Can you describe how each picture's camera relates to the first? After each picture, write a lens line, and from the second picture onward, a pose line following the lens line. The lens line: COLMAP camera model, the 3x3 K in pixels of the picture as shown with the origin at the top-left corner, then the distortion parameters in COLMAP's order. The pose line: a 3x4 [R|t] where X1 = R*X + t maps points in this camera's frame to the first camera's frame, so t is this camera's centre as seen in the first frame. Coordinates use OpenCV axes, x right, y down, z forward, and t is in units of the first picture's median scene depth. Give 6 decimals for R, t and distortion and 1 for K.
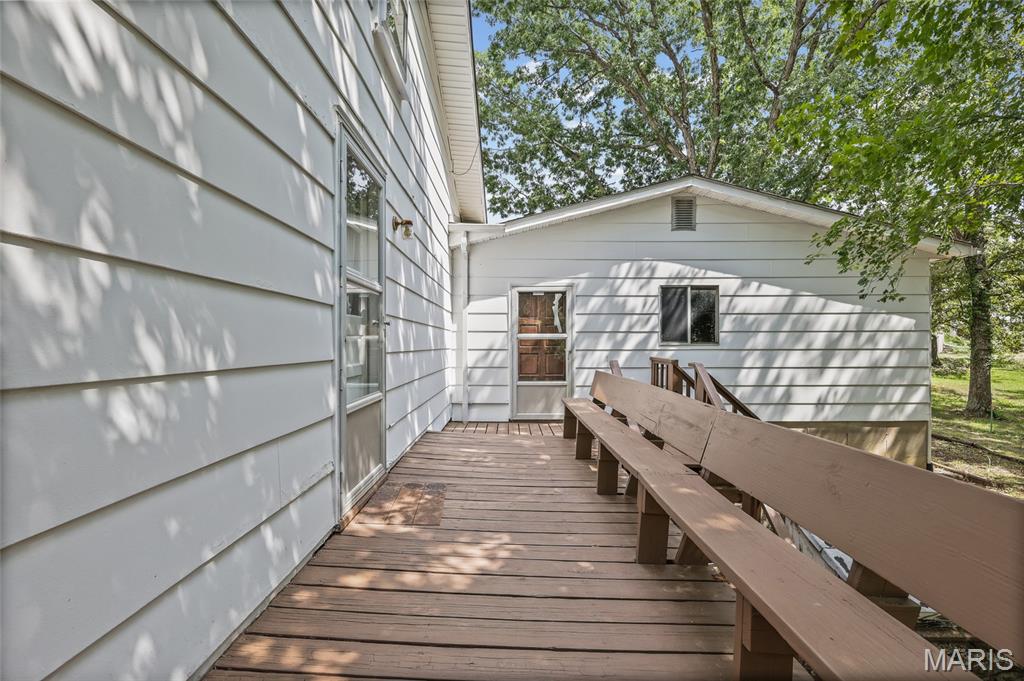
lens RADIAL K [[449.6, 0, 515.9], [0, 449.6, 342.7], [0, 0, 1]] dist [0.000232, -0.000001]
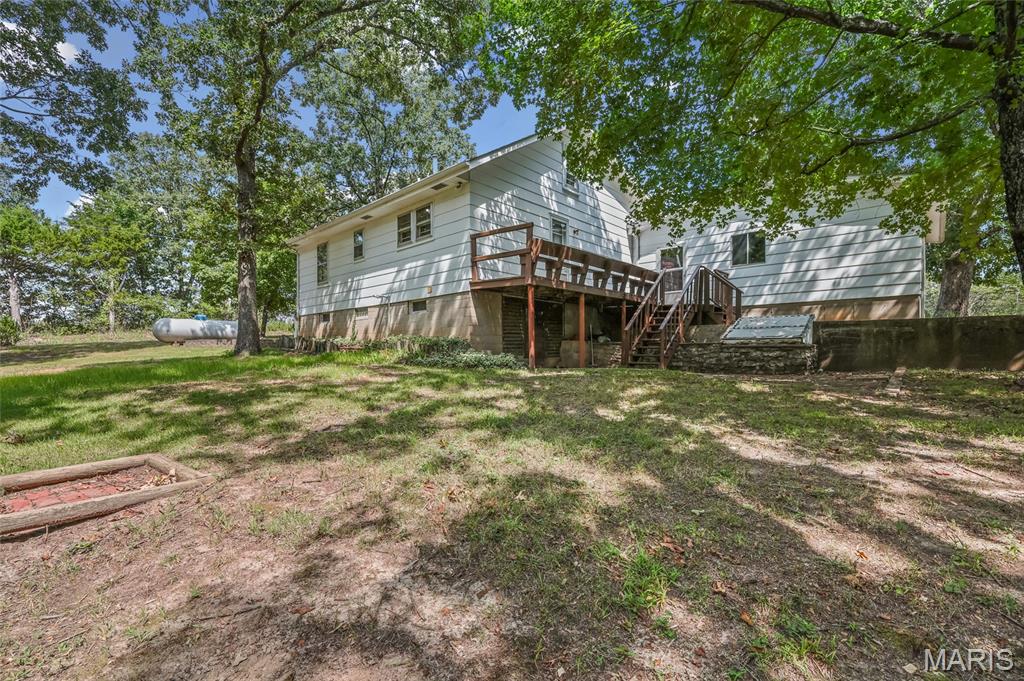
lens RADIAL K [[456.3, 0, 516.6], [0, 456.3, 360.1], [0, 0, 1]] dist [-0.006304, 0.000693]
pose [[0.716214, 0.006915, -0.697847, 1.028141], [0.000453, 0.999946, 0.010374, 0.385711], [0.697881, -0.007746, 0.716172, -1.048747]]
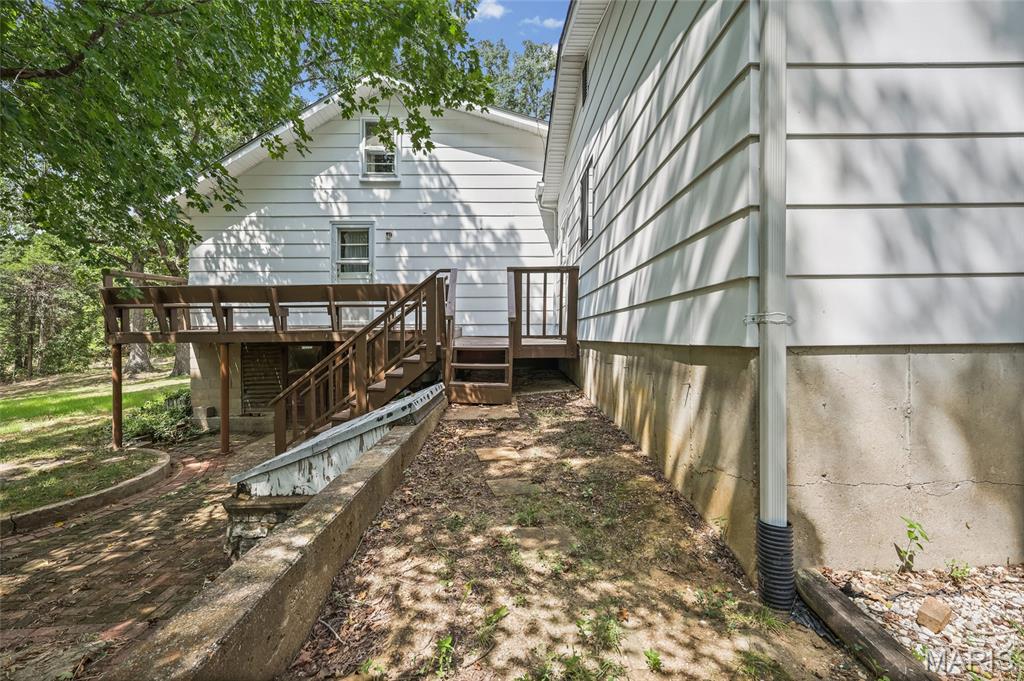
lens RADIAL K [[449.6, 0, 515.9], [0, 449.6, 342.7], [0, 0, 1]] dist [0.000232, -0.000001]
pose [[-0.007921, 0.013570, -0.999877, 1.192279], [0.004747, 0.999897, 0.013533, 0.168229], [0.999957, -0.004639, -0.007984, 0.887868]]
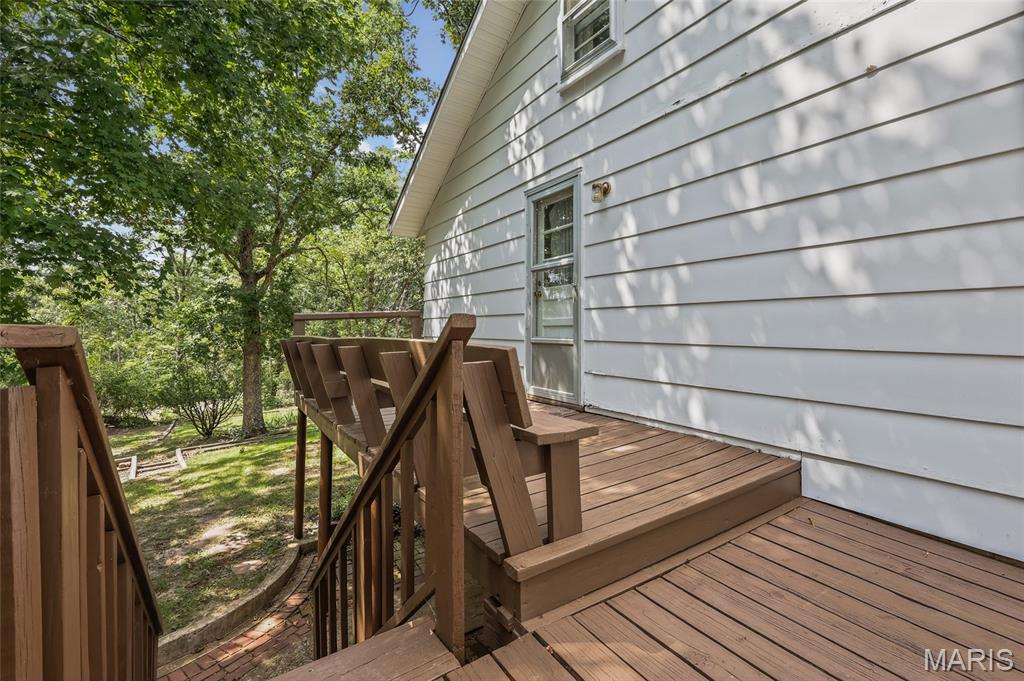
lens RADIAL K [[452.2, 0, 530.0], [0, 452.2, 299.2], [0, 0, 1]] dist [-0.000866, -0.000005]
pose [[-0.839564, -0.031087, -0.542370, 0.230633], [0.002774, 0.998103, -0.061502, 0.031919], [0.543253, -0.053139, -0.837886, 0.913891]]
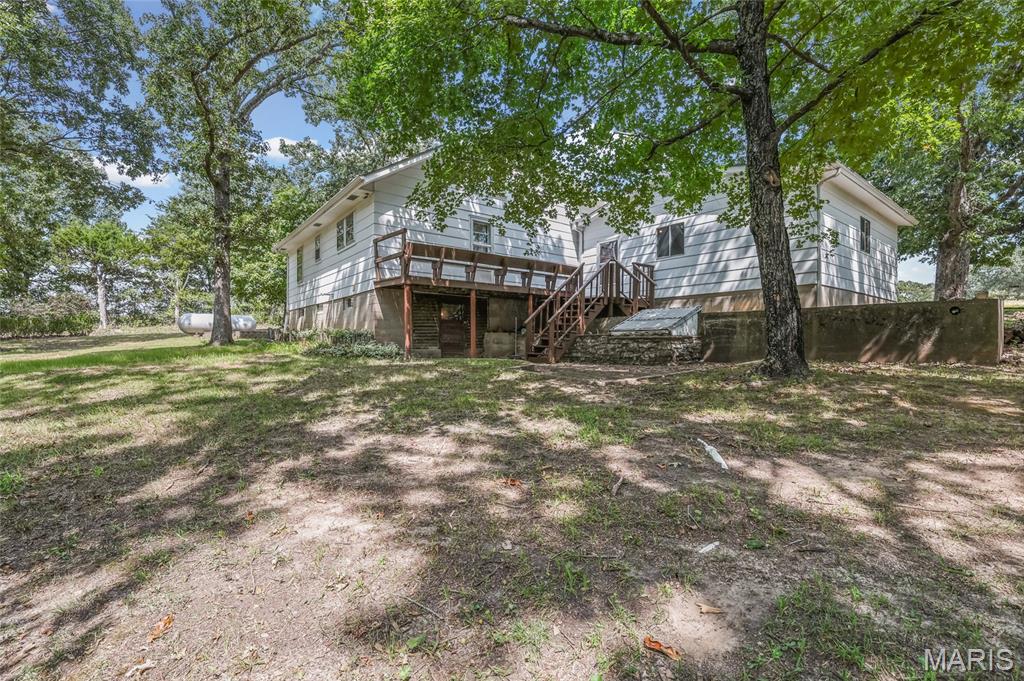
lens RADIAL K [[449.6, 0, 515.9], [0, 449.6, 342.7], [0, 0, 1]] dist [0.000232, -0.000001]
pose [[0.607168, -0.002205, -0.794571, 1.507395], [-0.000104, 0.999996, -0.002854, 0.377567], [0.794574, 0.001815, 0.607165, -0.679692]]
